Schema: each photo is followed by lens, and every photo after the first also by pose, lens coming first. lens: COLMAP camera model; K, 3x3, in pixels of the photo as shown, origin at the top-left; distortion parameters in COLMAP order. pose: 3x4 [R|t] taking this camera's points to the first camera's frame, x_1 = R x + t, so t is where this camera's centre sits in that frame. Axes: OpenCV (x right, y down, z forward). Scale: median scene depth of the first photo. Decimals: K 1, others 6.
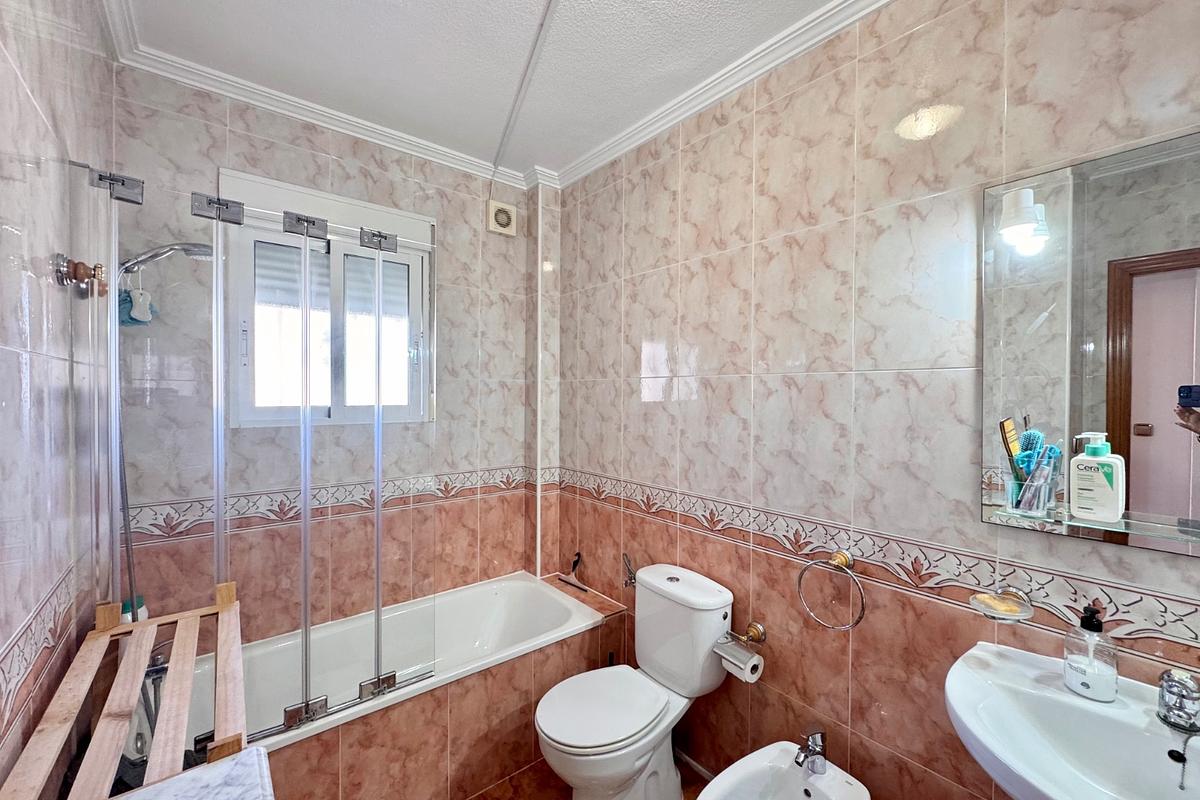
lens RADIAL K [[478.3, 0, 600.8], [0, 478.3, 397.2], [0, 0, 1]] dist [-0.002162, -0.000429]
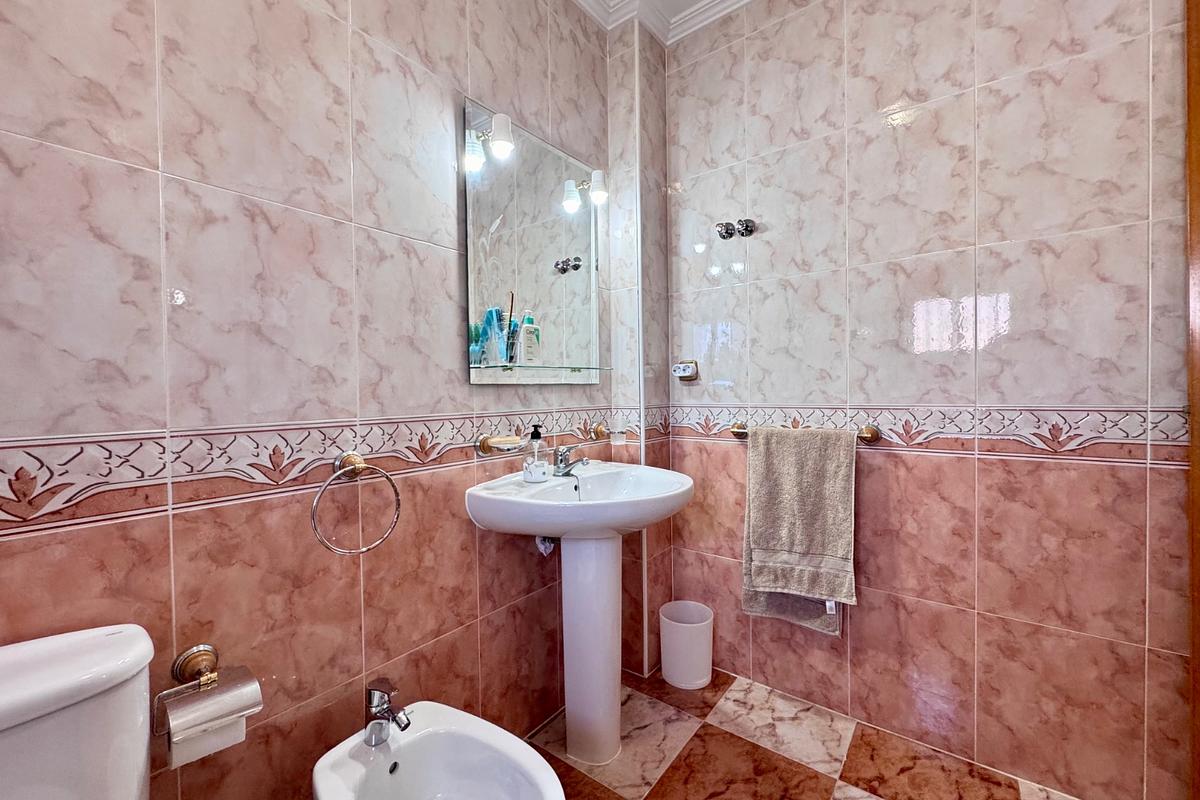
lens RADIAL K [[478.3, 0, 600.6], [0, 478.3, 400.1], [0, 0, 1]] dist [-0.002162, -0.000429]
pose [[-0.226513, -0.018888, 0.973825, -0.347125], [0.025277, 0.999361, 0.025263, 0.233905], [-0.973680, 0.030338, -0.225891, 0.804937]]
